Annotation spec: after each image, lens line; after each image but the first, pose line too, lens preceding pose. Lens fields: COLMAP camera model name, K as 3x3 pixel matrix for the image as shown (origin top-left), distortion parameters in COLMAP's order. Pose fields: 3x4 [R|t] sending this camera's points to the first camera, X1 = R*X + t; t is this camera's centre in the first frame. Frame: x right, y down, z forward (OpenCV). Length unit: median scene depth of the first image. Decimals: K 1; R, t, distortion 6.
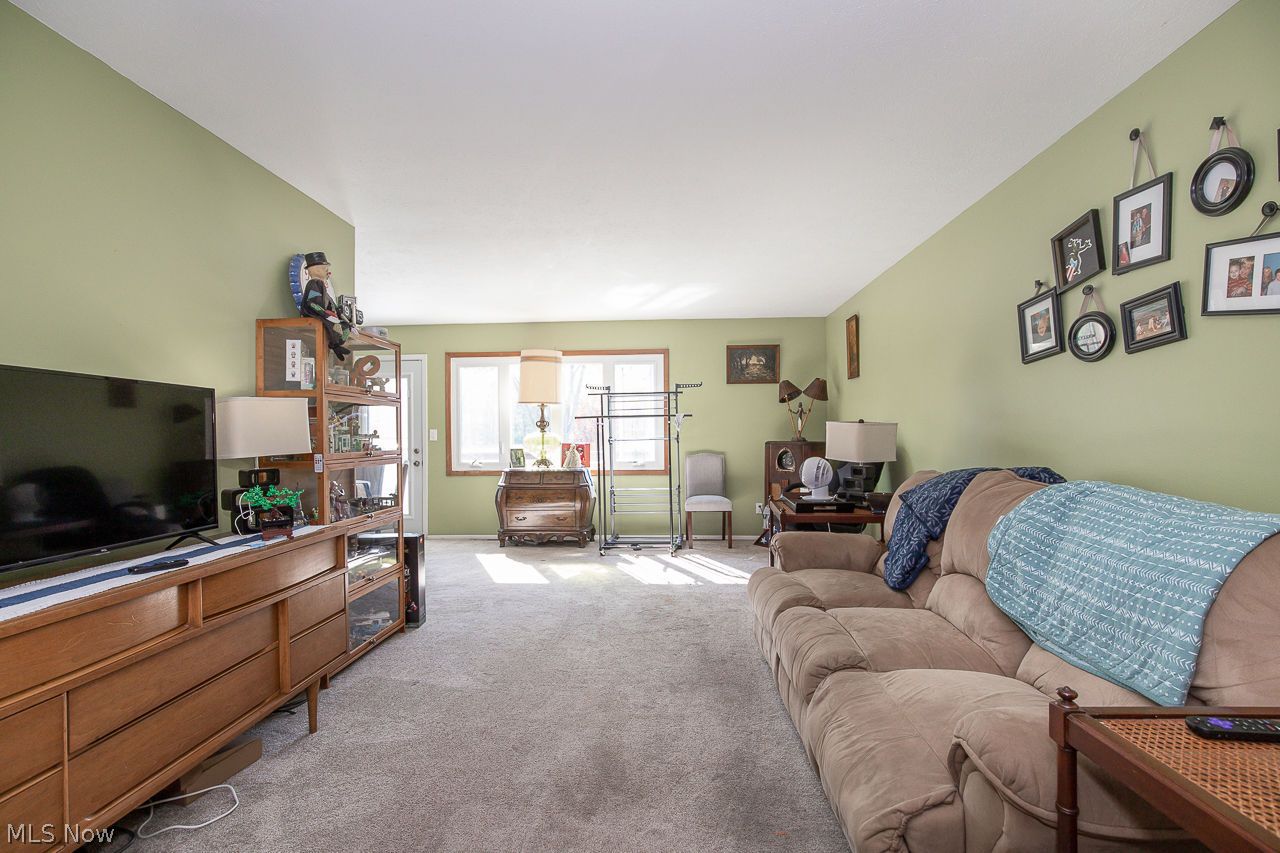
lens RADIAL K [[574.1, 0, 638.0], [0, 574.1, 450.4], [0, 0, 1]] dist [-0.017566, -0.000051]
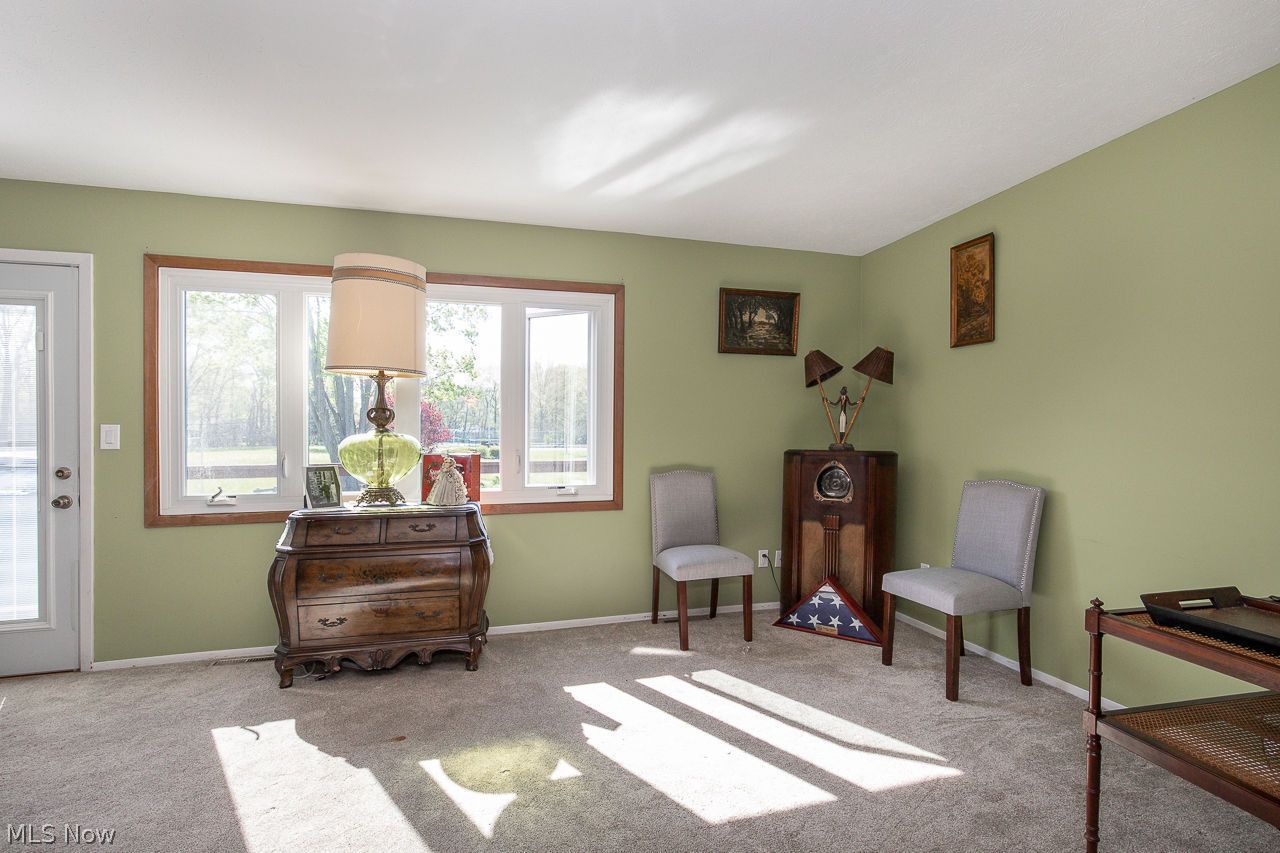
lens RADIAL K [[589.9, 0, 648.8], [0, 589.9, 441.4], [0, 0, 1]] dist [-0.016780, 0.000131]
pose [[0.945156, 0.001758, 0.326614, -0.115801], [0.003289, 0.999884, -0.014899, -0.016115], [-0.326602, 0.015156, 0.945040, 0.463063]]
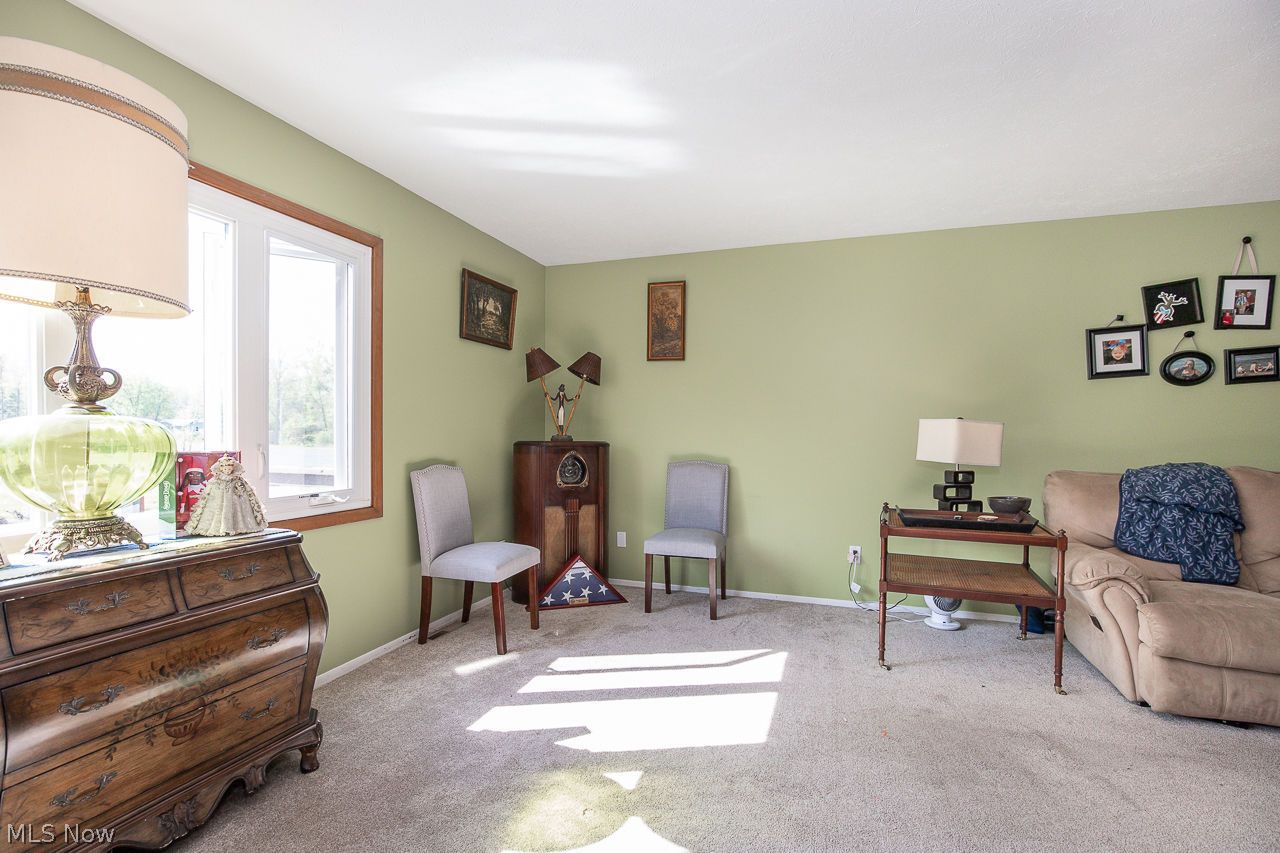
lens RADIAL K [[585.2, 0, 644.1], [0, 585.2, 442.9], [0, 0, 1]] dist [-0.004276, -0.000372]
pose [[0.273631, -0.010570, 0.961777, -0.349476], [0.014361, 0.999873, 0.006903, -0.016650], [-0.961727, 0.011923, 0.273748, 0.698120]]
